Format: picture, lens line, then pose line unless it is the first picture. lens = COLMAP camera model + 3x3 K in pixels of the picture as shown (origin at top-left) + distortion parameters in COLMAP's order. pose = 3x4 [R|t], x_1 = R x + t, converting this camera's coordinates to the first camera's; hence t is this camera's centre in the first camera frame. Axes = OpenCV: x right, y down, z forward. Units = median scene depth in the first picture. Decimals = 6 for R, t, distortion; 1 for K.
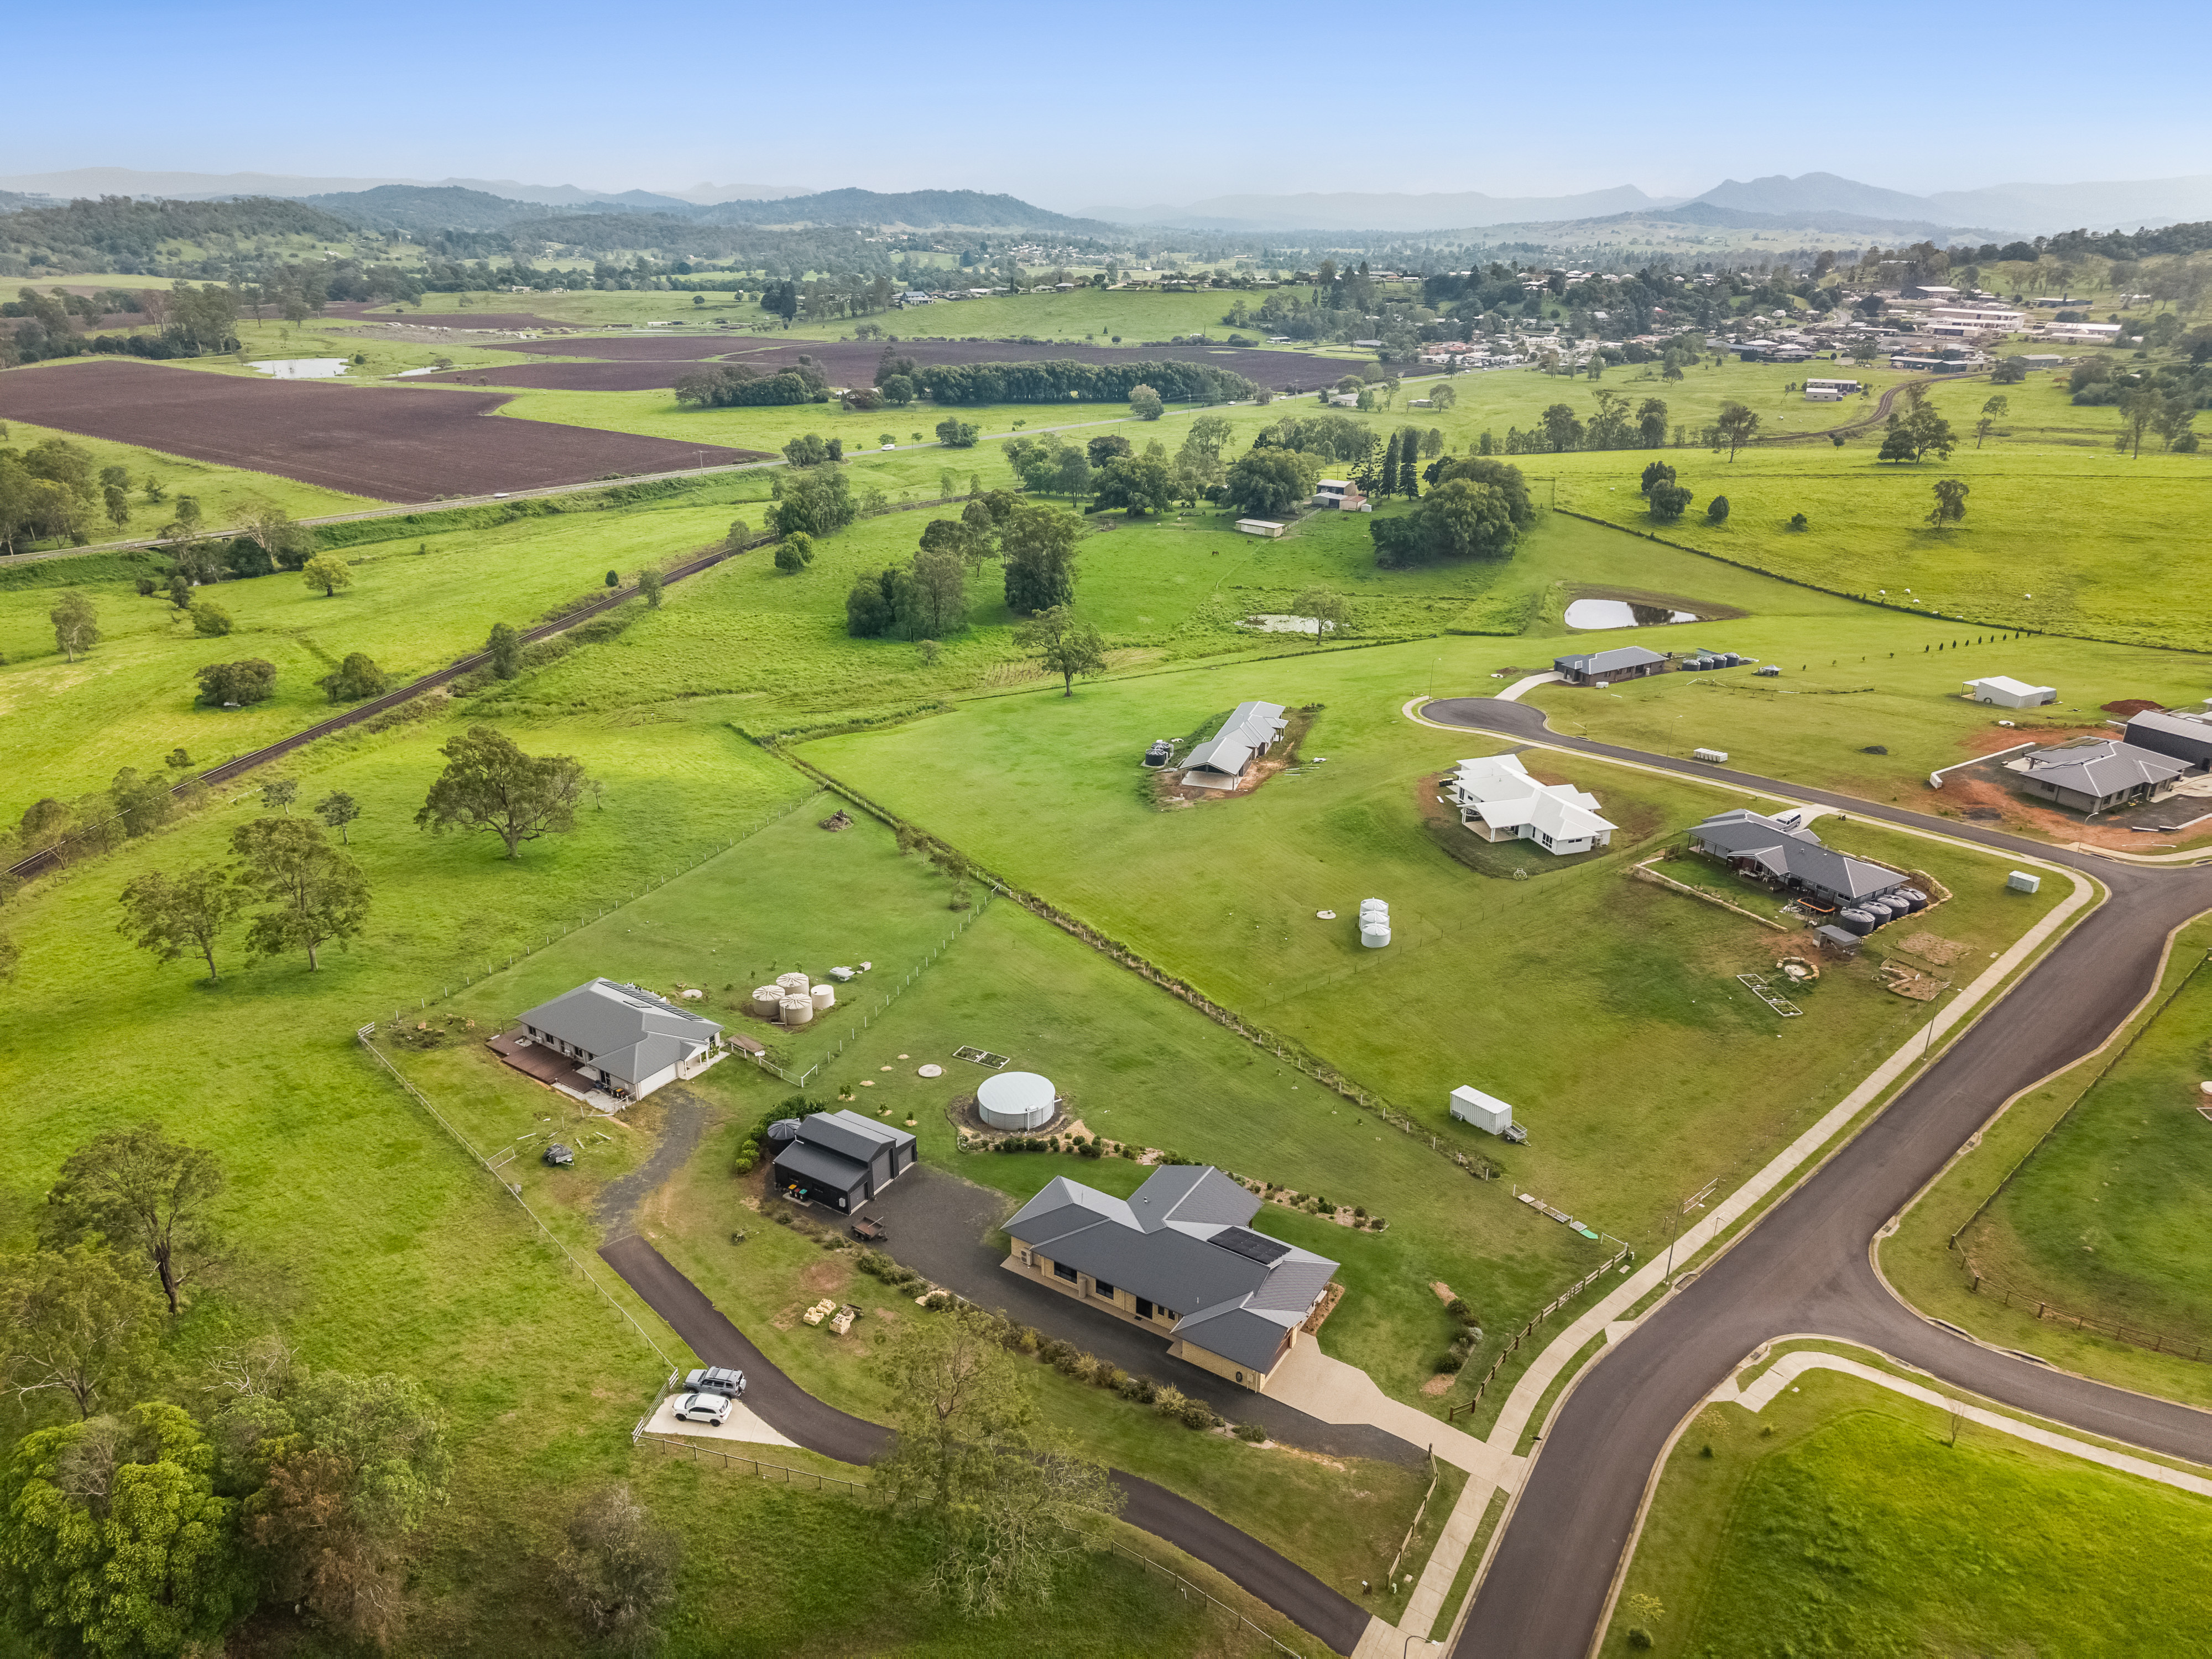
lens RADIAL K [[1505.8, 0, 1106.0], [0, 1505.8, 829.5], [0, 0, 1]] dist [0.011569, -0.000562]
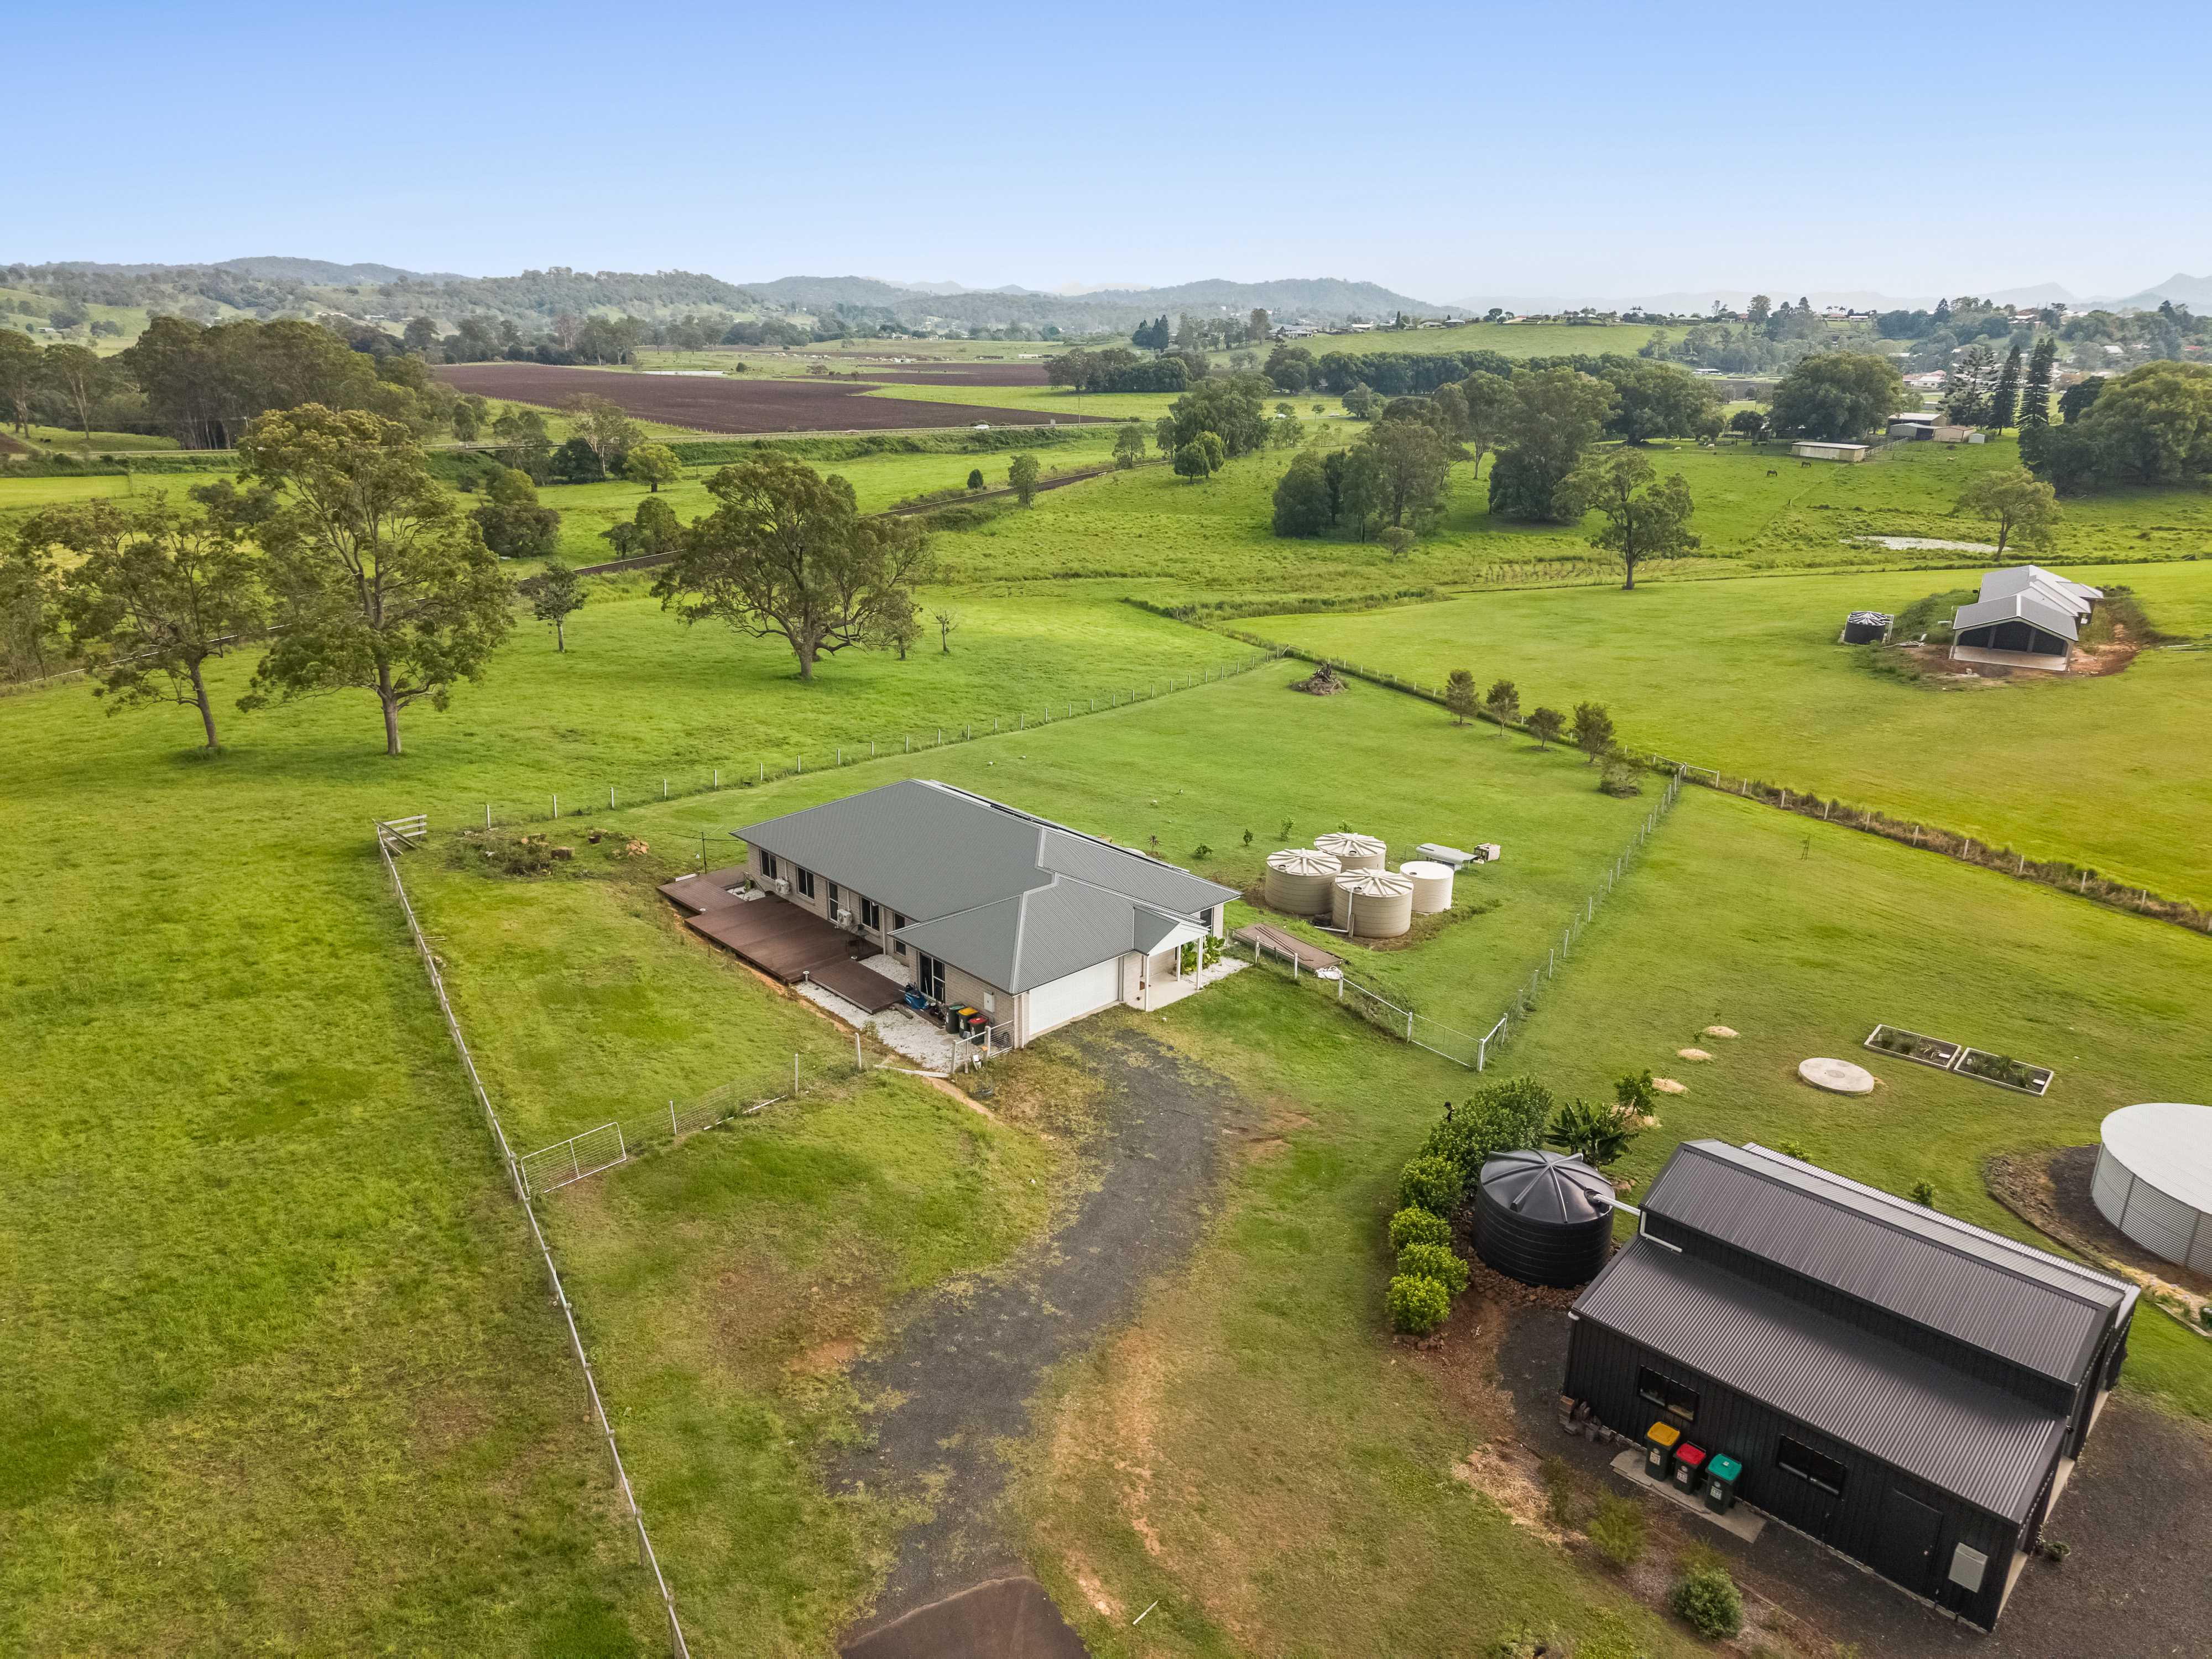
lens RADIAL K [[1478.1, 0, 1106.0], [0, 1478.1, 829.5], [0, 0, 1]] dist [0.086756, -0.116175]
pose [[0.976240, 0.079400, -0.201619, -0.193040], [-0.091535, 0.994465, -0.051581, 0.124750], [0.196408, 0.068811, 0.978105, 0.571392]]
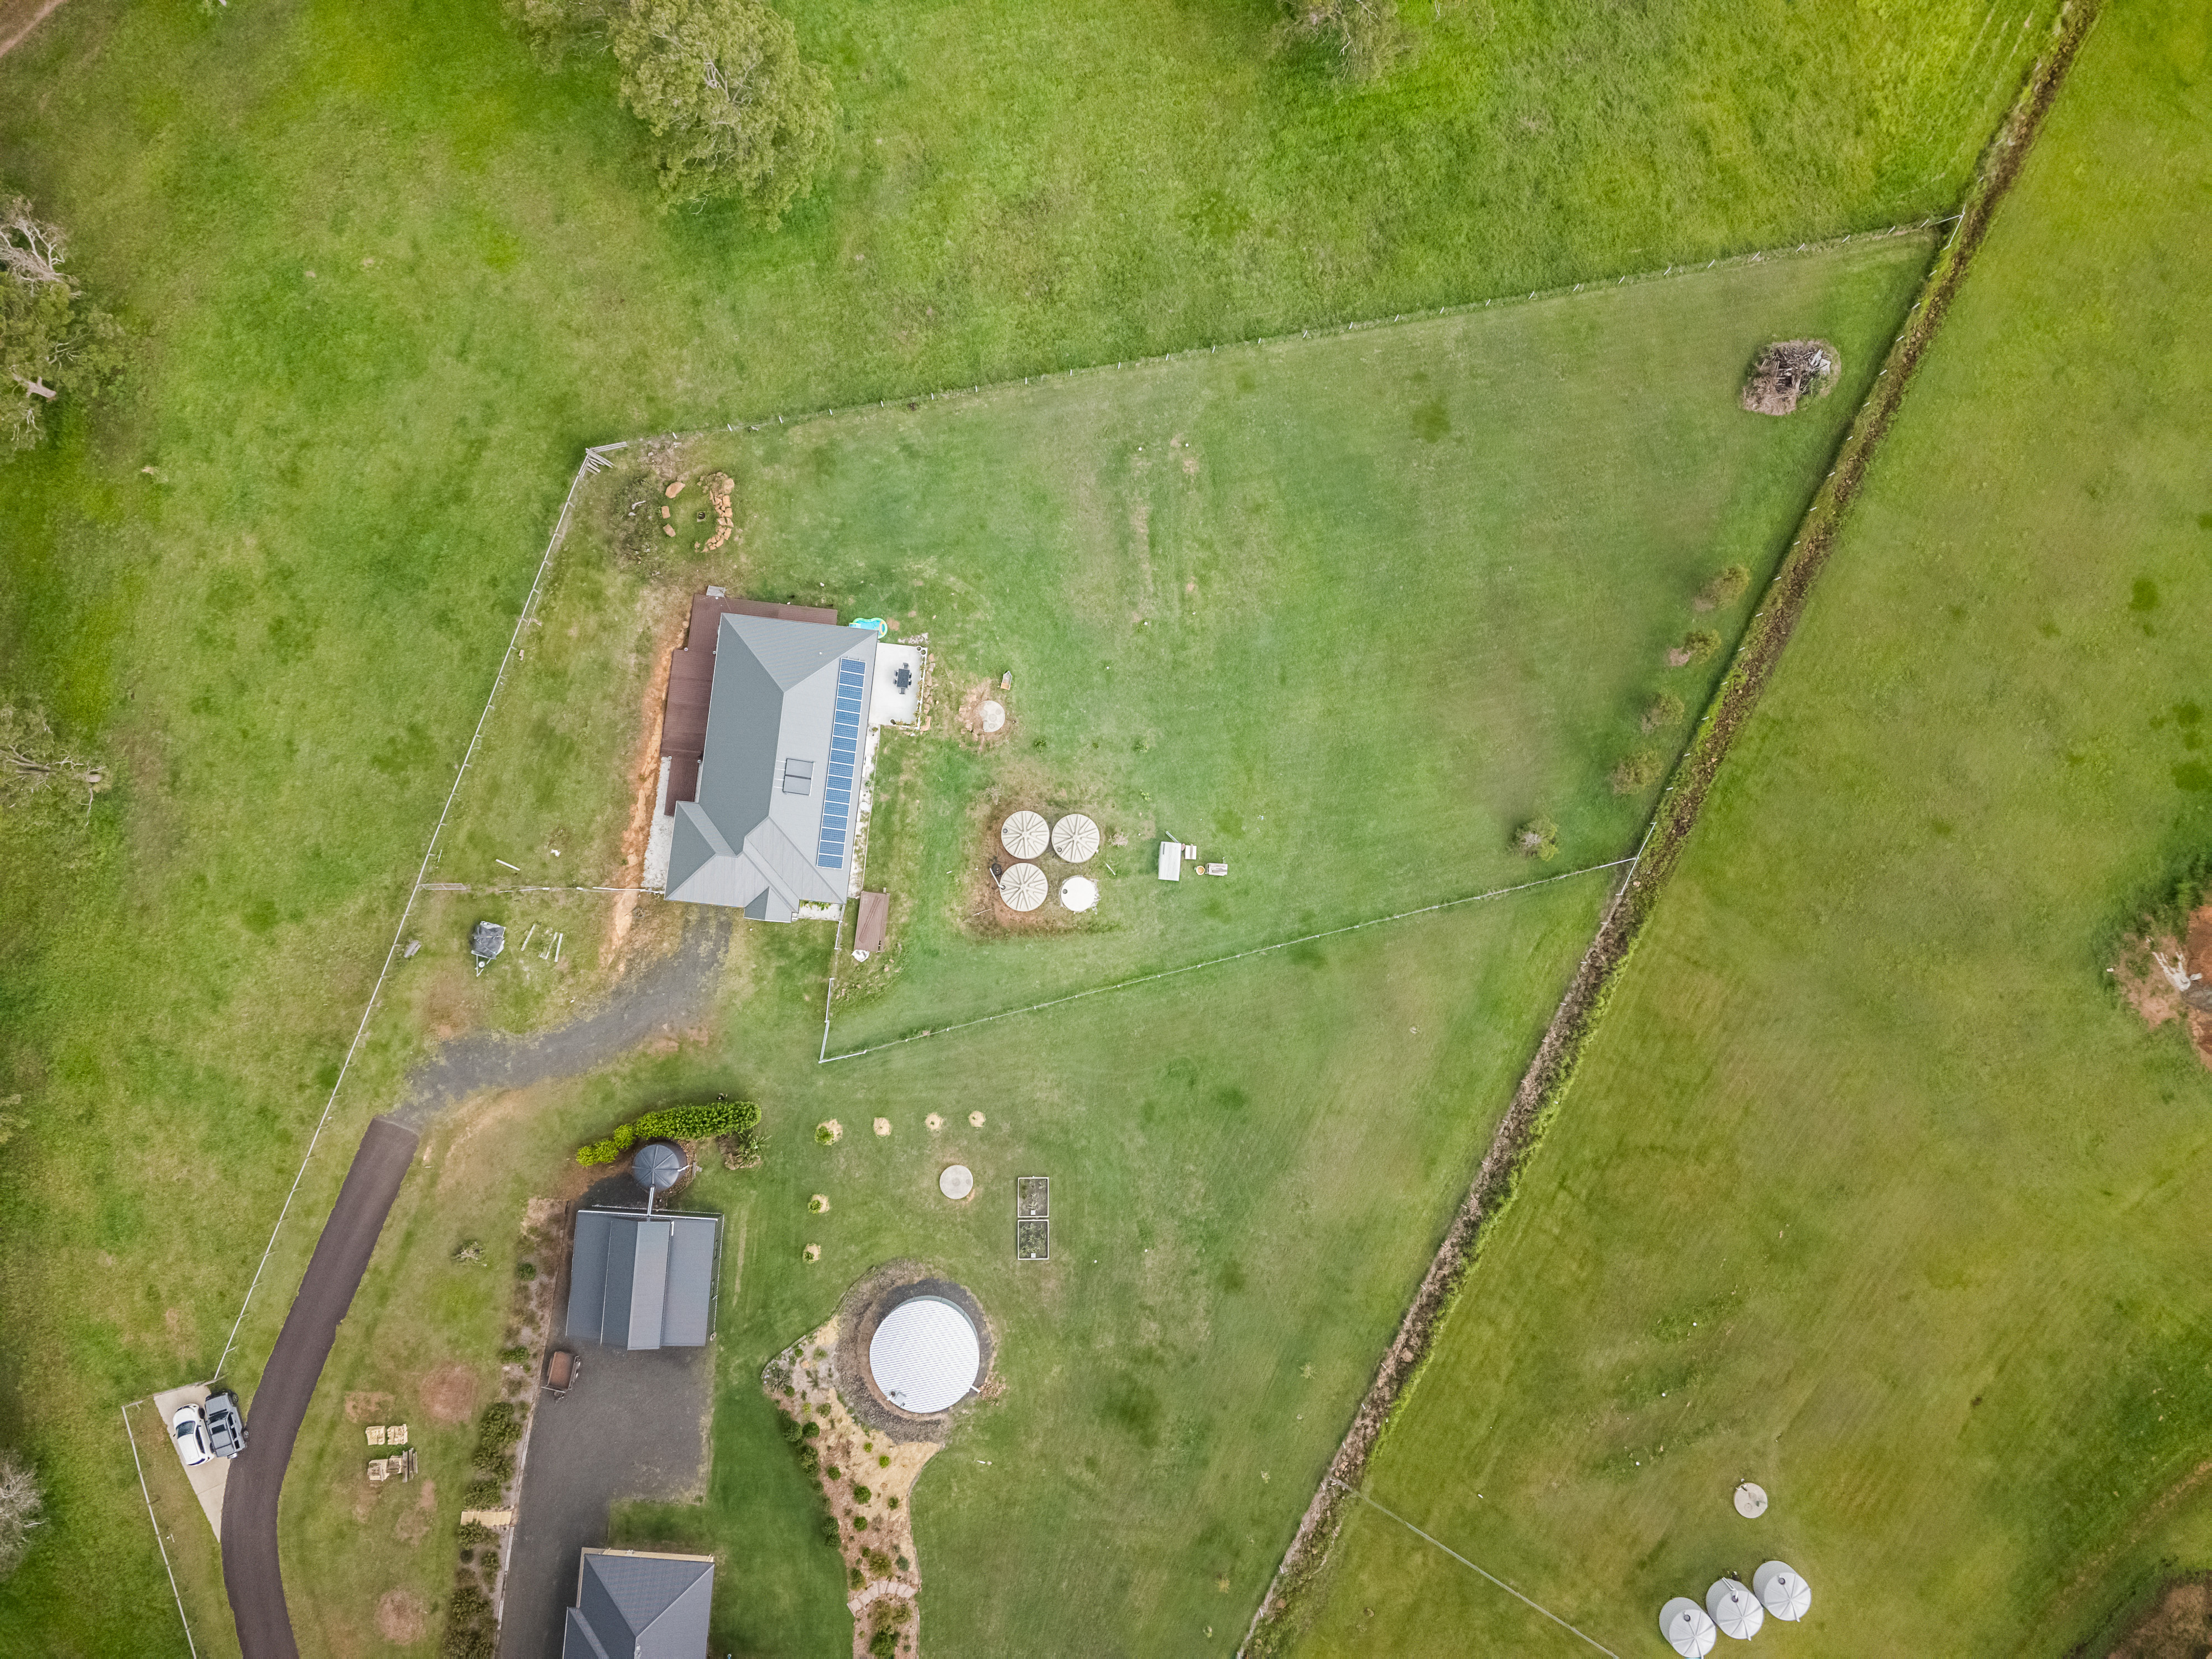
lens RADIAL K [[1478.1, 0, 1106.0], [0, 1478.1, 829.5], [0, 0, 1]] dist [0.086756, -0.116175]
pose [[0.469095, 0.881412, -0.055333, -0.172089], [-0.331379, 0.233747, 0.914084, -0.481283], [0.818619, -0.410456, 0.401731, 0.762892]]
